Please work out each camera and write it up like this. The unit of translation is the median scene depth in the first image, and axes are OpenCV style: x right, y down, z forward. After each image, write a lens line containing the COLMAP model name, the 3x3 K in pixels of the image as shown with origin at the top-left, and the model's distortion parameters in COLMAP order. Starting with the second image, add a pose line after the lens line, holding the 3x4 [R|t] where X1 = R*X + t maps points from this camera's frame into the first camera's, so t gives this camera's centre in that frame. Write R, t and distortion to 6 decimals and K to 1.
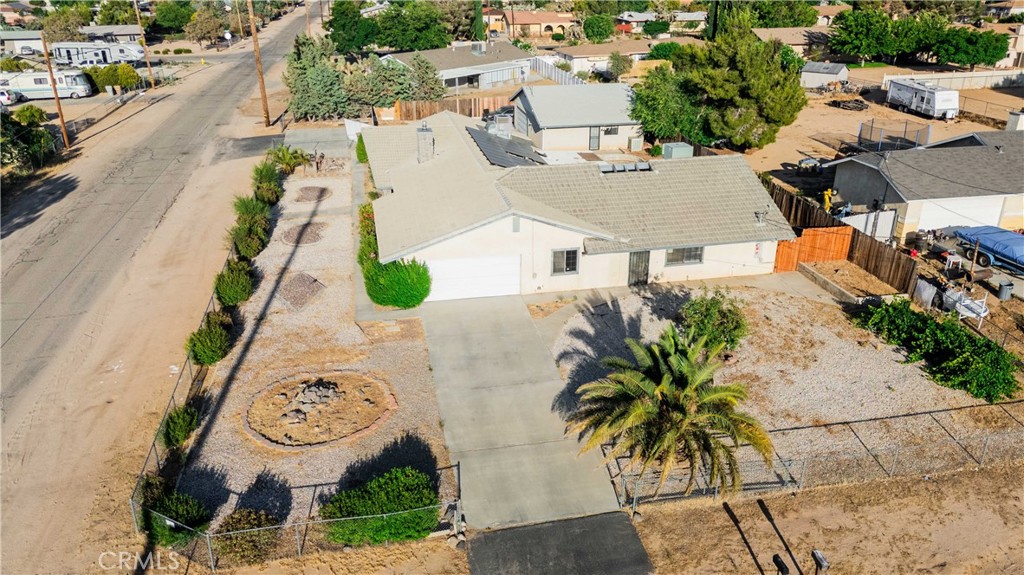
lens RADIAL K [[751.0, 0, 508.1], [0, 751.0, 282.1], [0, 0, 1]] dist [0.071071, -0.069046]
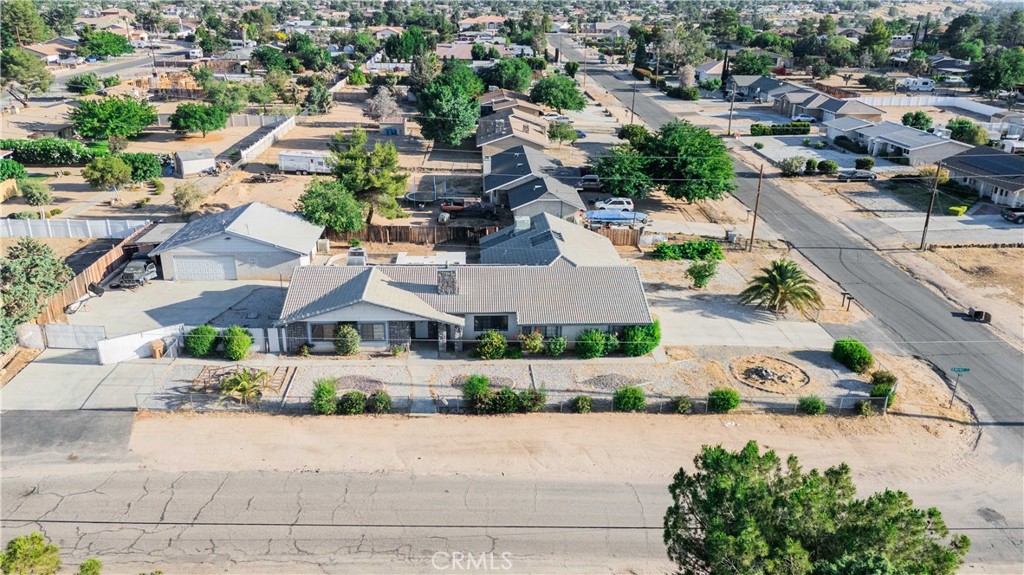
lens RADIAL K [[751.0, 0, 512.3], [0, 751.0, 288.0], [0, 0, 1]] dist [0.071071, -0.069046]
pose [[0.133566, -0.351271, 0.926698, -1.481194], [0.365257, 0.886699, 0.283464, -0.583558], [-0.921275, 0.300621, 0.246737, 0.791060]]
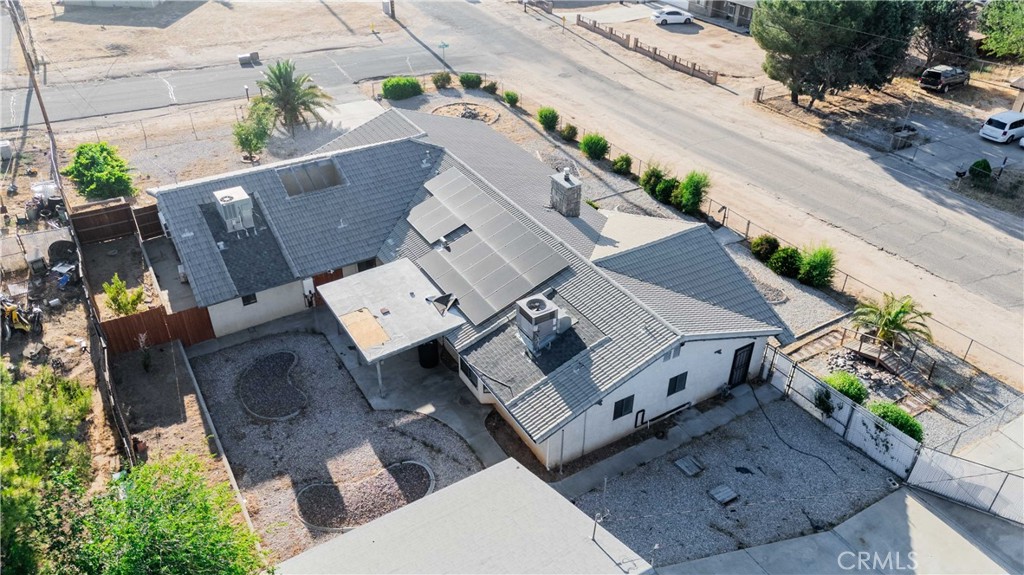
lens RADIAL K [[751.0, 0, 514.6], [0, 751.0, 288.8], [0, 0, 1]] dist [0.071071, -0.069046]
pose [[-0.938130, 0.187548, -0.291097, 0.228391], [-0.142407, 0.557306, 0.818004, -0.946694], [0.315645, 0.808848, -0.496118, 1.820724]]
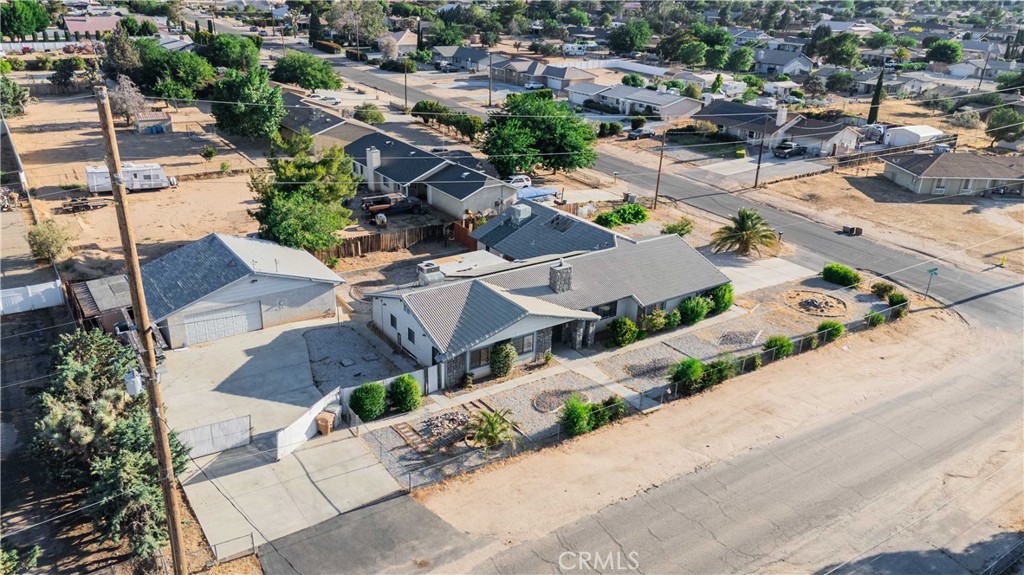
lens RADIAL K [[751.0, 0, 511.1], [0, 751.0, 293.0], [0, 0, 1]] dist [0.071071, -0.069046]
pose [[-0.403939, -0.365631, 0.838539, -1.314354], [0.324676, 0.799671, 0.505086, -0.961930], [-0.855230, 0.476277, -0.204306, 1.652786]]
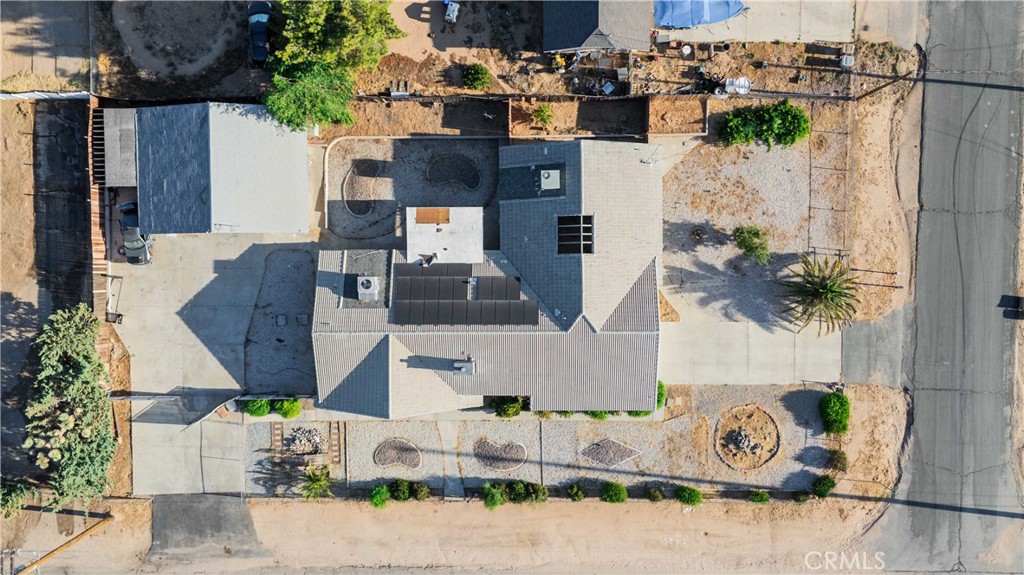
lens RADIAL K [[751.0, 0, 510.9], [0, 751.0, 294.9], [0, 0, 1]] dist [0.071071, -0.069046]
pose [[0.186516, -0.982142, -0.024685, 0.059631], [0.405203, 0.054013, 0.912630, -1.570493], [-0.894999, -0.180223, 0.408041, 0.593713]]
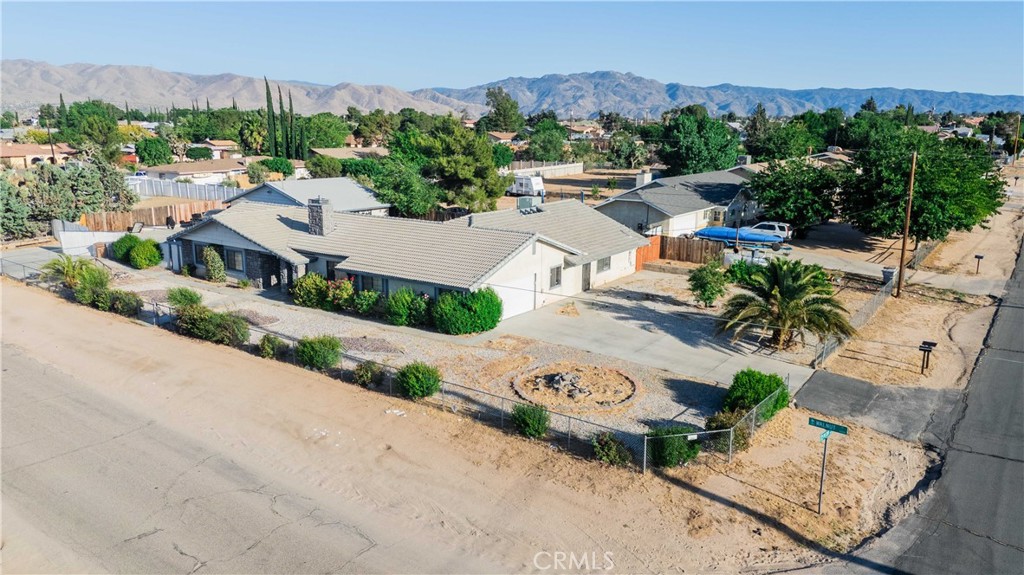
lens RADIAL K [[751.0, 0, 514.9], [0, 751.0, 287.8], [0, 0, 1]] dist [0.071071, -0.069046]
pose [[0.713986, -0.142529, 0.685500, -0.793084], [0.261137, 0.962625, -0.071840, 0.059185], [-0.649640, 0.230302, 0.724520, 0.156699]]
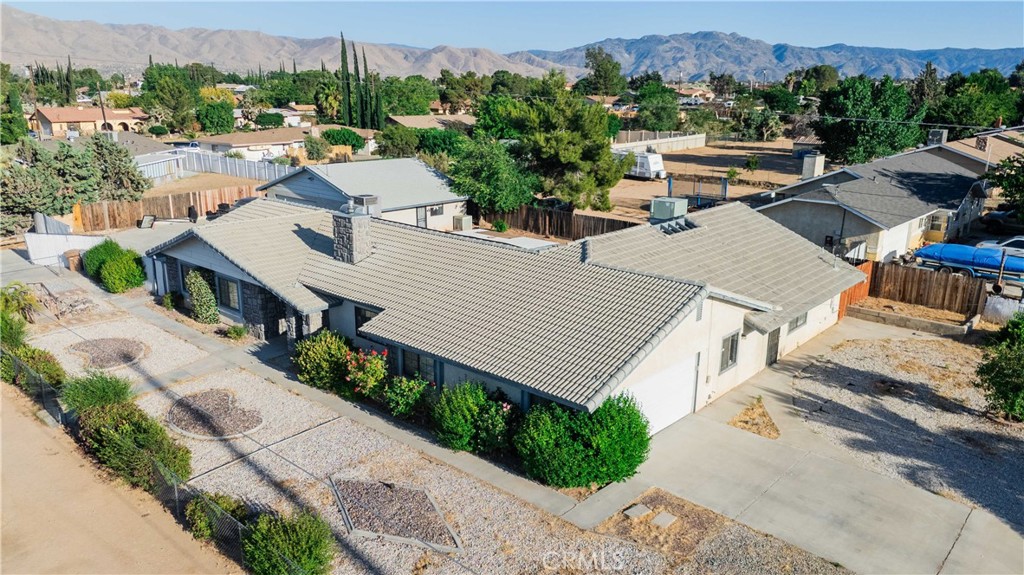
lens RADIAL K [[751.0, 0, 515.3], [0, 751.0, 288.7], [0, 0, 1]] dist [0.071071, -0.069046]
pose [[0.793570, -0.149040, 0.589944, -0.488464], [0.223744, 0.973087, -0.055137, -0.089198], [-0.565849, 0.175751, 0.805559, 0.512844]]
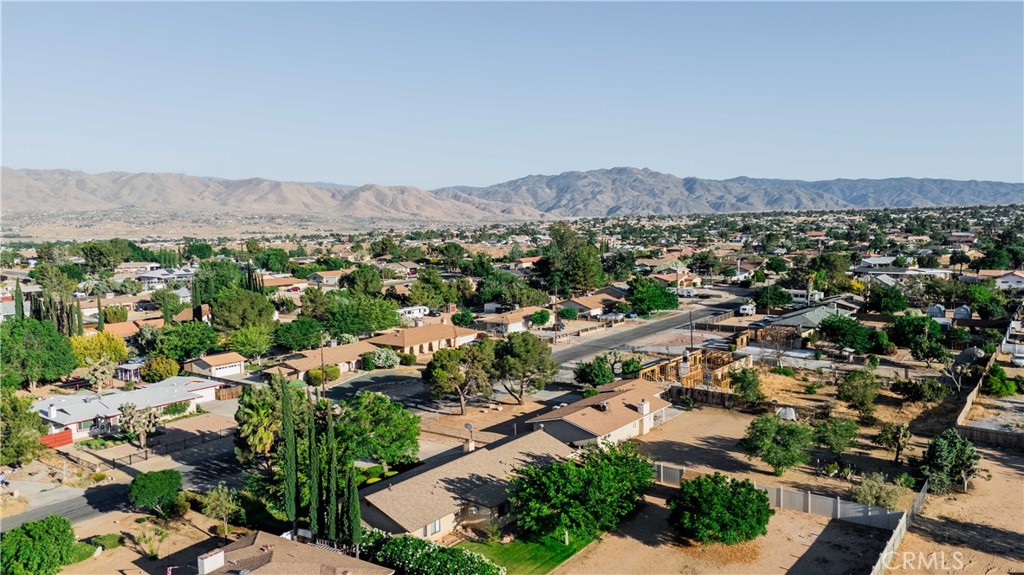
lens RADIAL K [[751.0, 0, 514.9], [0, 751.0, 290.2], [0, 0, 1]] dist [0.071071, -0.069046]
pose [[0.730762, -0.072751, 0.678745, 0.092620], [0.272431, 0.942771, -0.192259, -1.054074], [-0.625914, 0.325406, 0.708761, 1.493790]]
